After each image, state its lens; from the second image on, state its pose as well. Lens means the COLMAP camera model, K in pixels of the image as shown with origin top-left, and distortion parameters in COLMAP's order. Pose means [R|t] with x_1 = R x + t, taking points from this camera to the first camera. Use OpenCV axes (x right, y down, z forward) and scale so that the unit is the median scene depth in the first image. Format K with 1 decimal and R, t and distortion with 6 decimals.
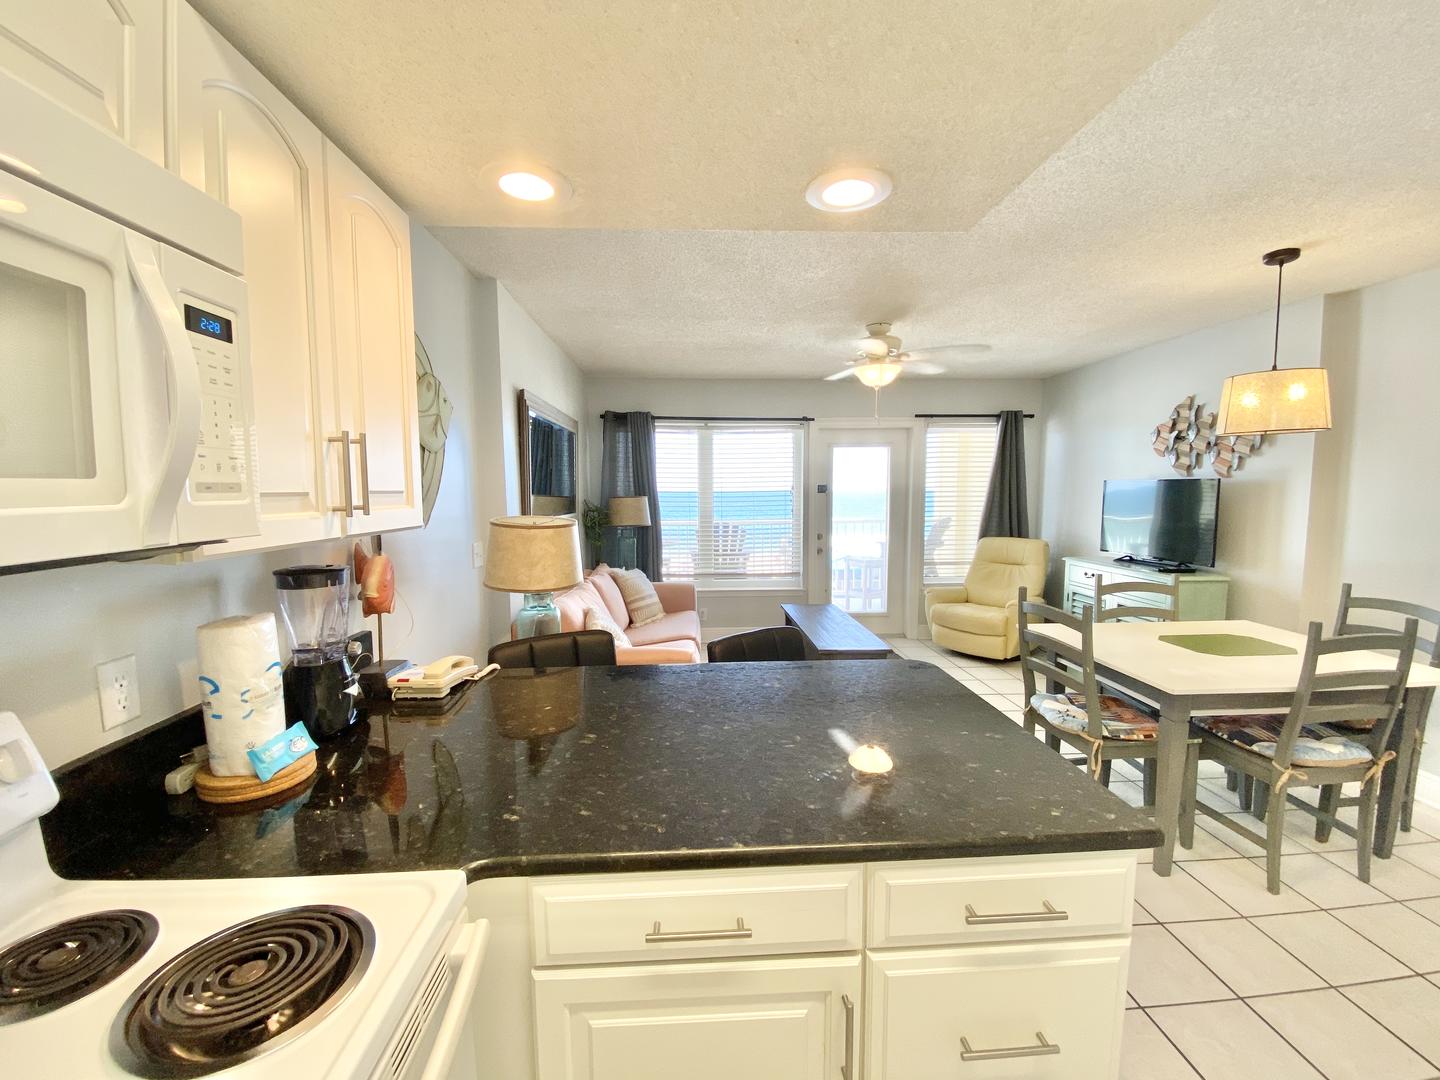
lens RADIAL K [[575.6, 0, 720.0], [0, 575.6, 540.0], [0, 0, 1]] dist [0.009817, -0.017156]
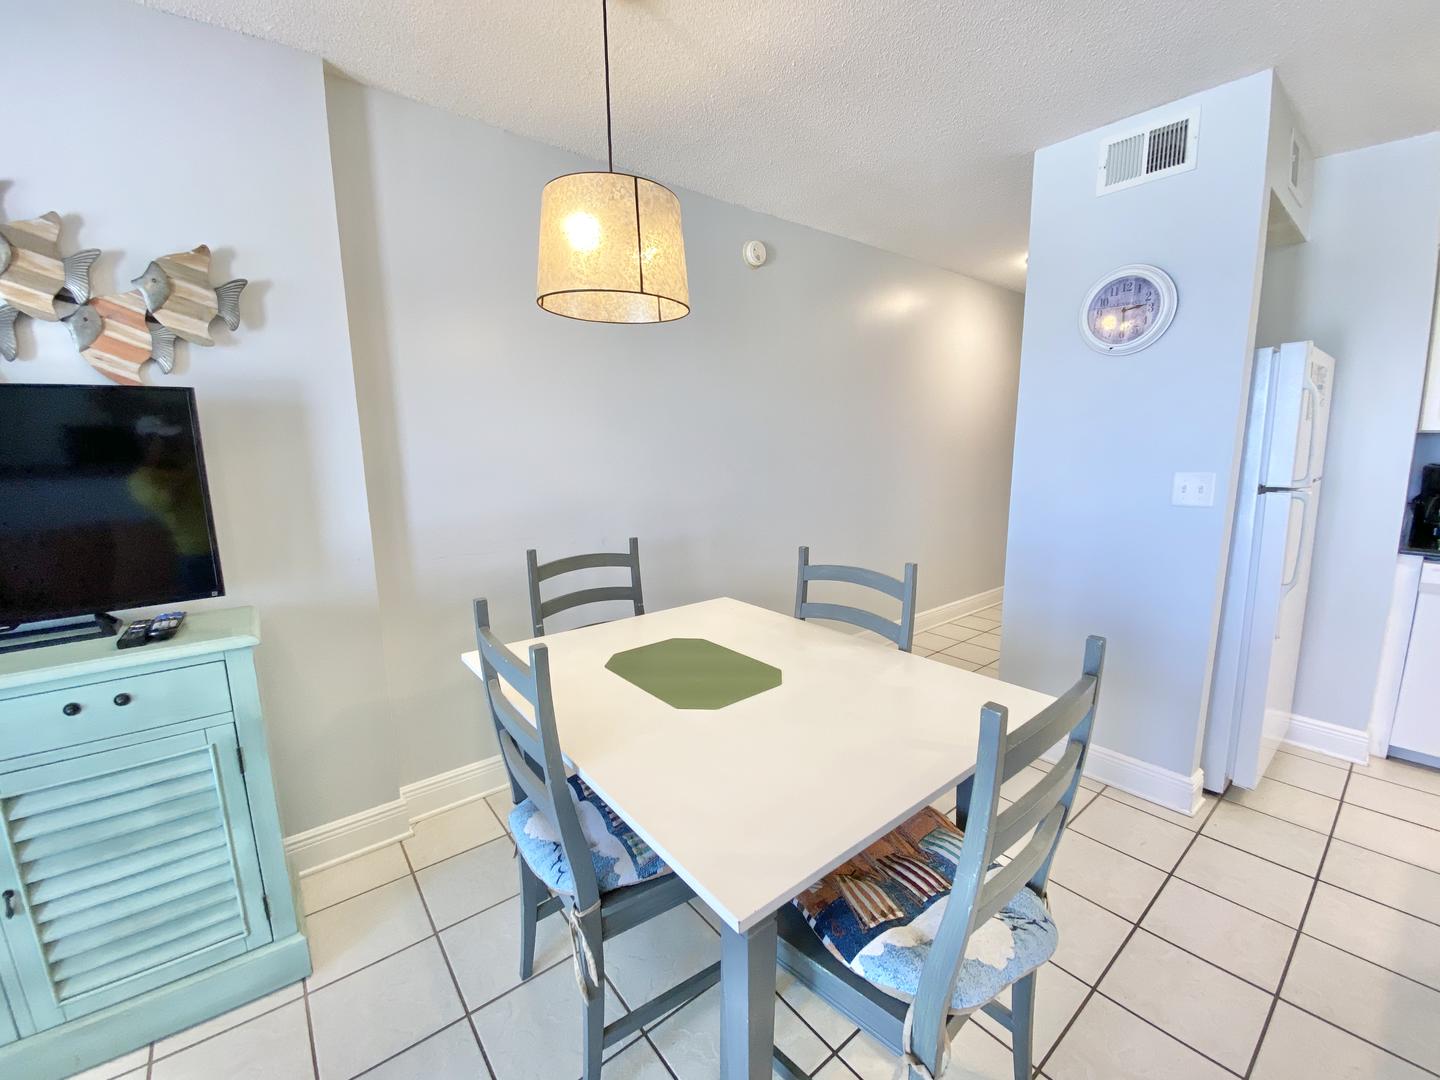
lens RADIAL K [[582.7, 0, 725.7], [0, 582.7, 542.6], [0, 0, 1]] dist [0.027537, -0.023840]
pose [[-0.586937, -0.122827, 0.800262, 0.861980], [0.089060, 0.972633, 0.214602, -0.162433], [-0.804720, 0.197229, -0.559935, 2.869901]]
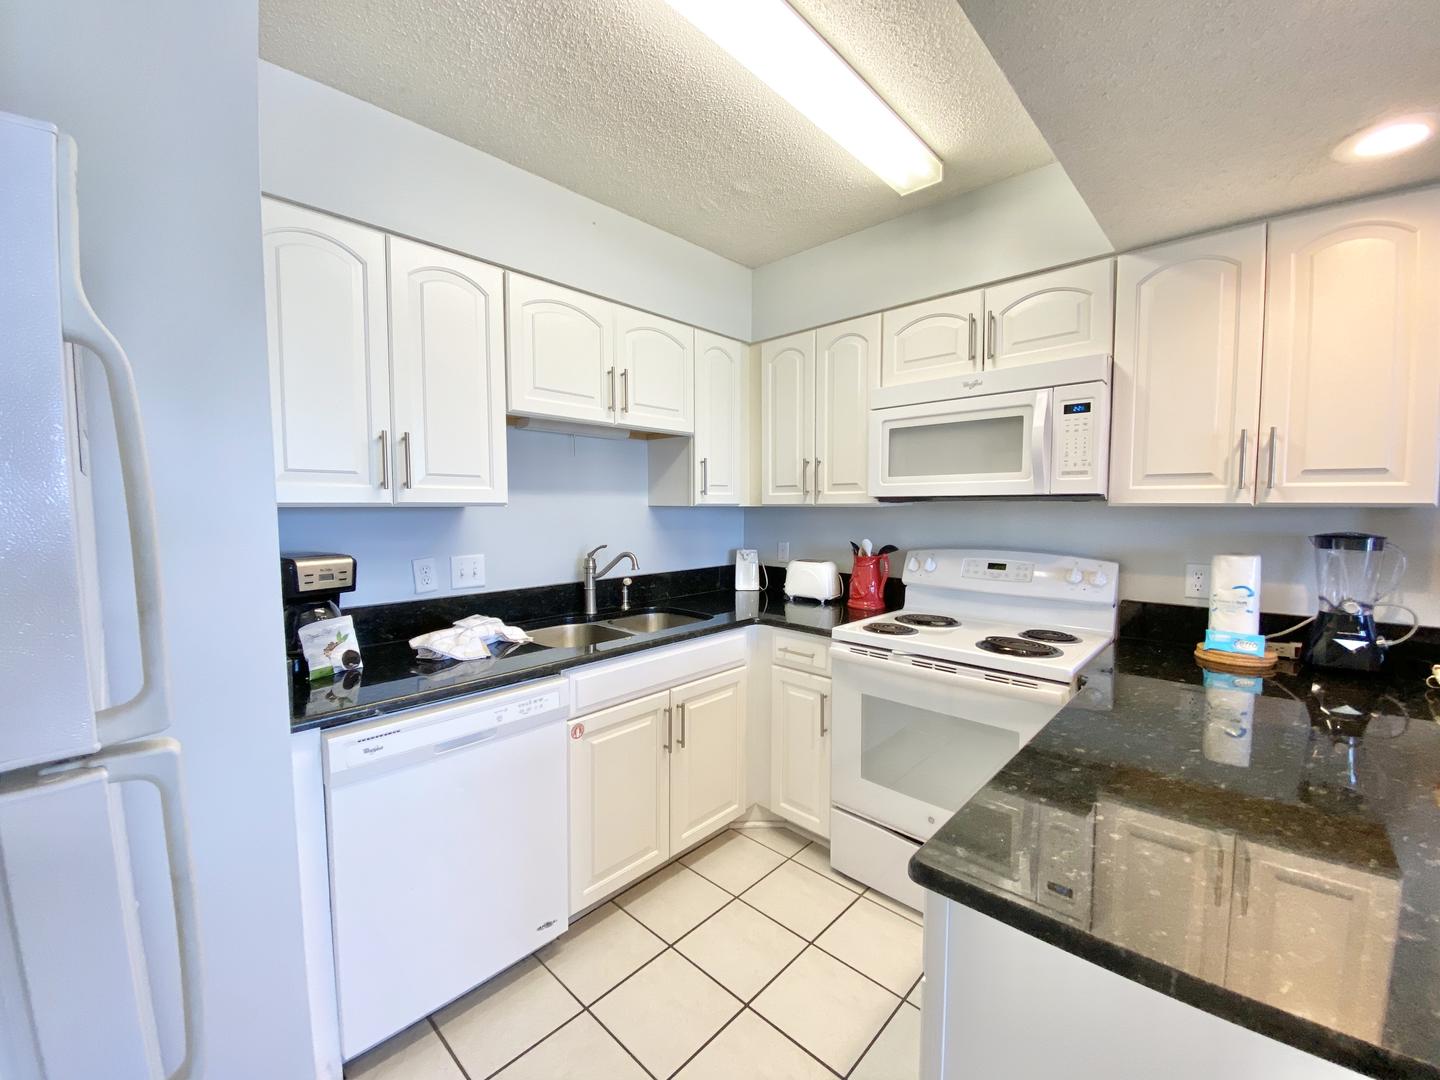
lens RADIAL K [[582.7, 0, 725.7], [0, 582.7, 542.6], [0, 0, 1]] dist [0.027537, -0.023840]
pose [[-0.723883, 0.049469, -0.688147, 1.234646], [-0.061219, 0.988886, 0.135487, -0.026421], [0.687201, 0.140204, -0.712809, 1.116480]]
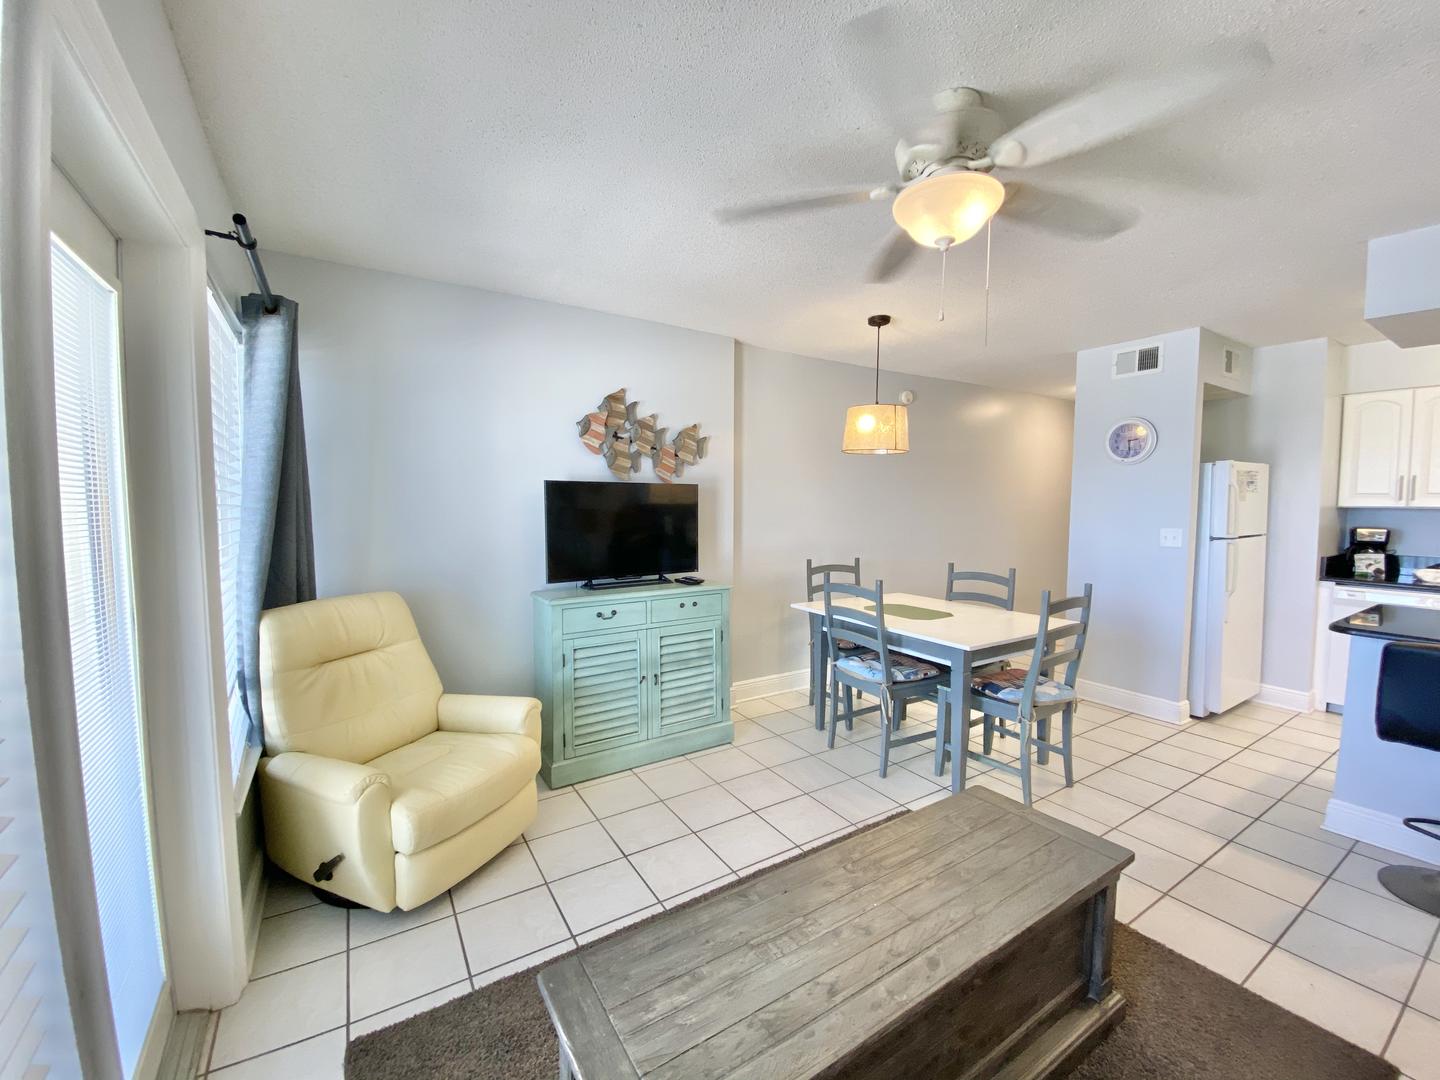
lens RADIAL K [[580.9, 0, 712.4], [0, 580.9, 544.1], [0, 0, 1]] dist [0.000595, -0.009916]
pose [[-0.473302, -0.056647, 0.879077, -0.148713], [0.081834, 0.990787, 0.107906, -0.331868], [-0.877091, 0.123010, -0.464306, 4.431702]]
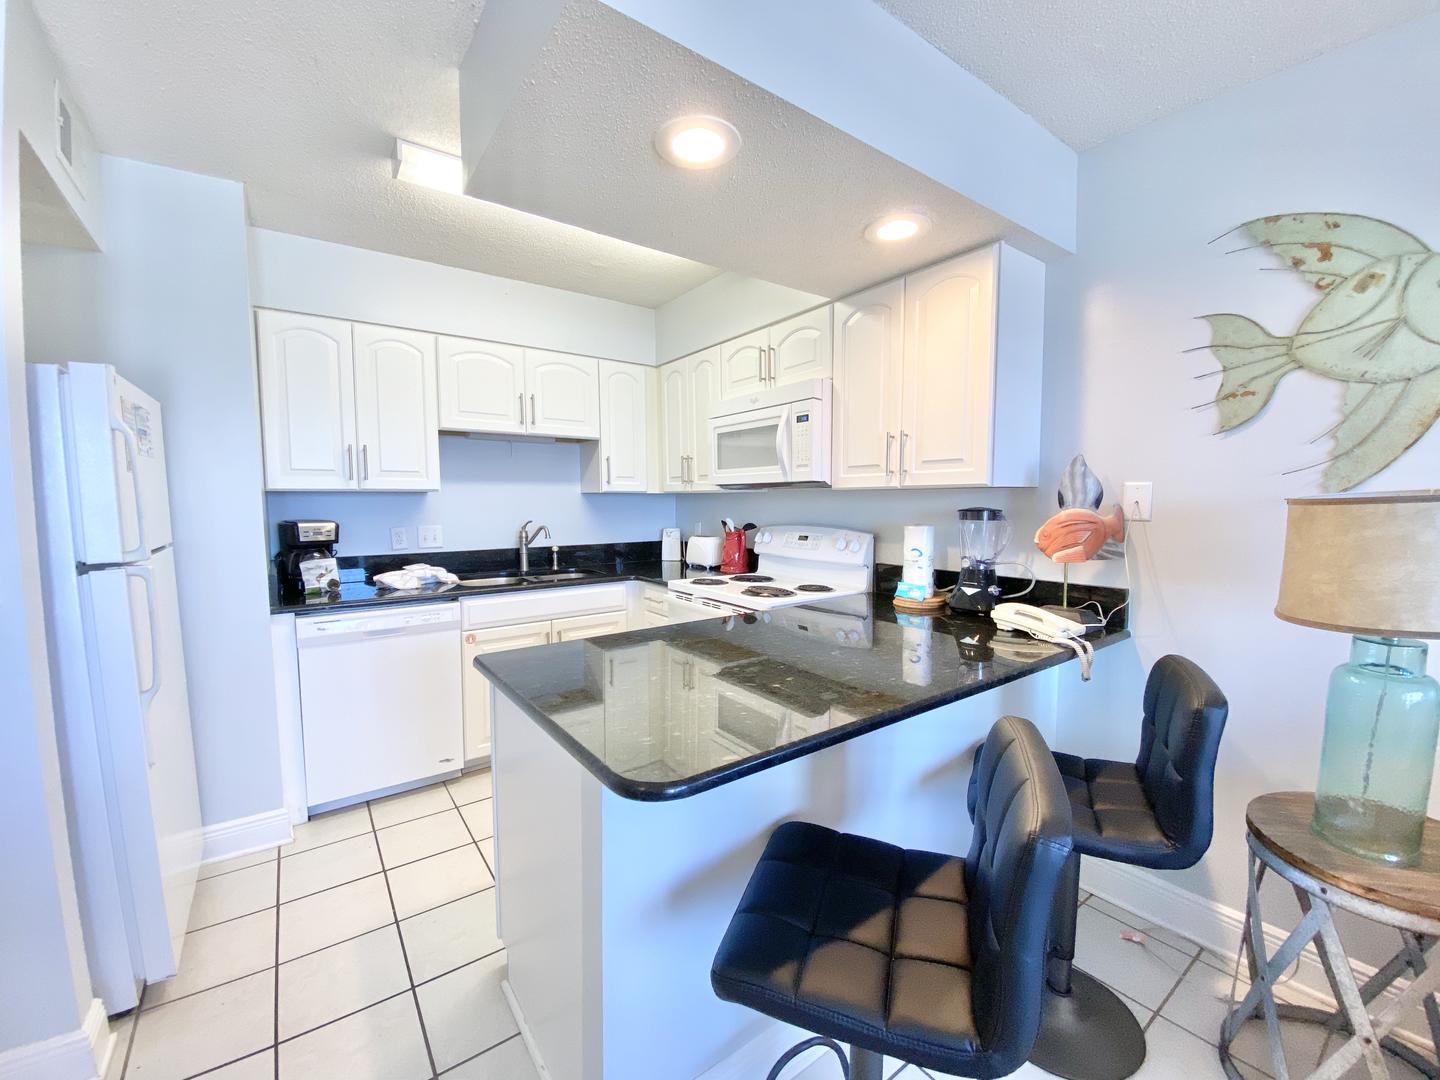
lens RADIAL K [[582.7, 0, 725.7], [0, 582.7, 542.6], [0, 0, 1]] dist [0.027537, -0.023840]
pose [[-0.837962, 0.047632, -0.543646, 0.879709], [-0.045174, 0.986711, 0.156082, -0.097457], [0.543856, 0.155350, -0.824674, 2.266756]]
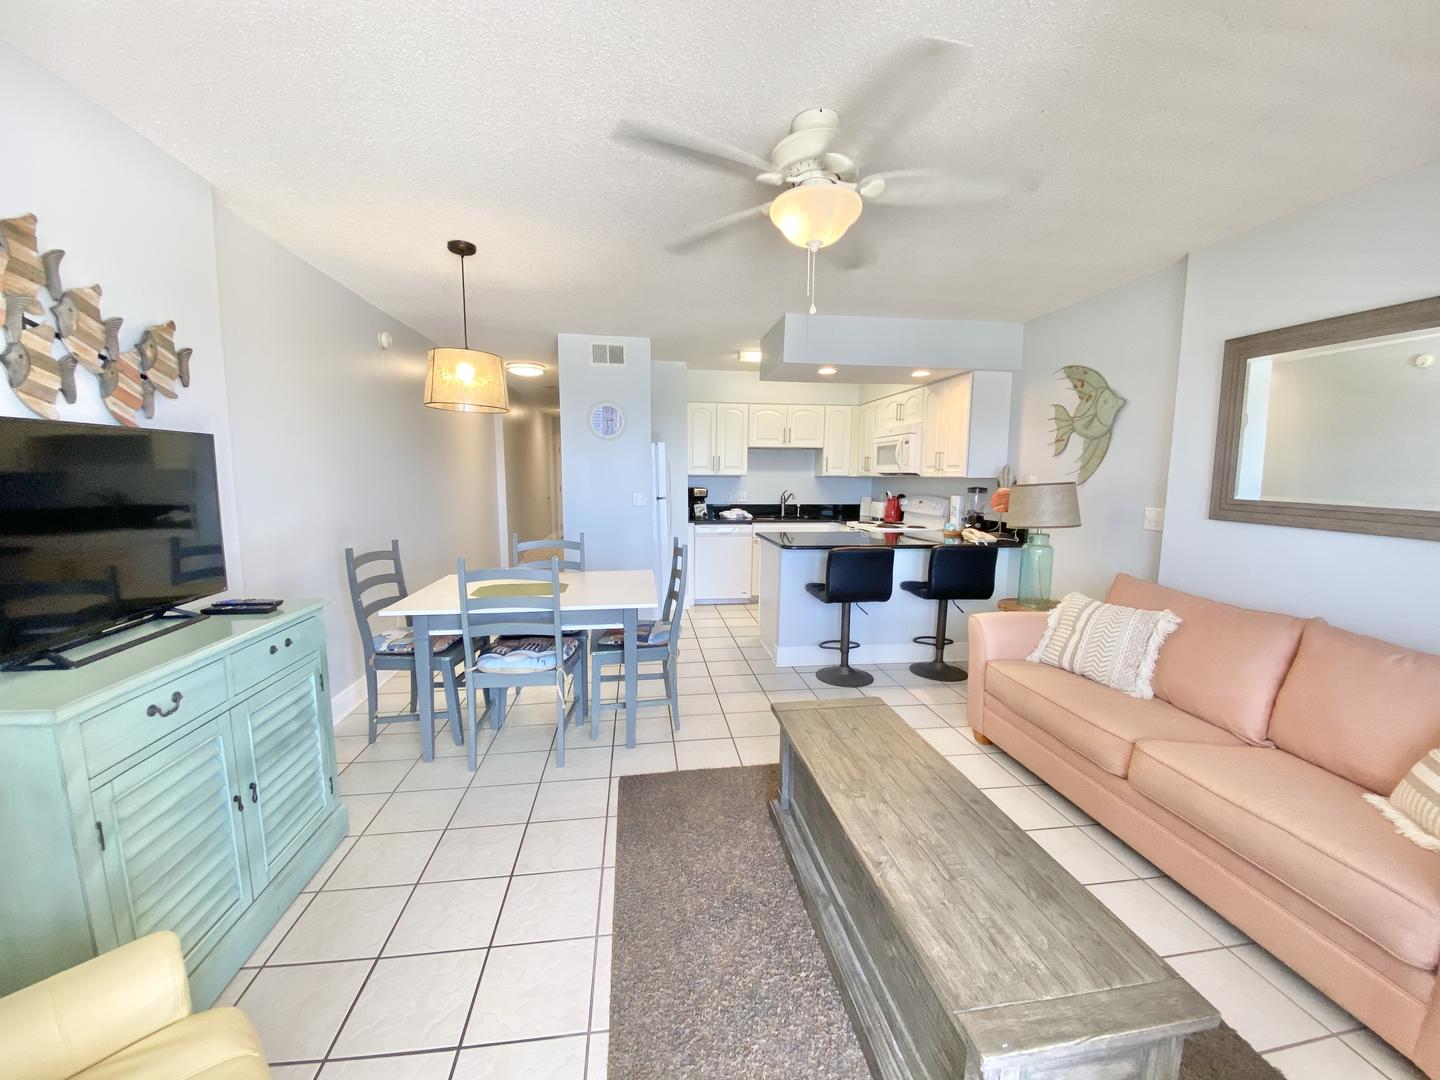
lens RADIAL K [[582.7, 0, 725.7], [0, 582.7, 542.6], [0, 0, 1]] dist [0.027537, -0.023840]
pose [[-0.994887, 0.007780, -0.100695, 1.285201], [-0.013460, 0.977921, 0.208539, -0.391418], [0.100094, 0.208828, -0.972816, 4.939224]]
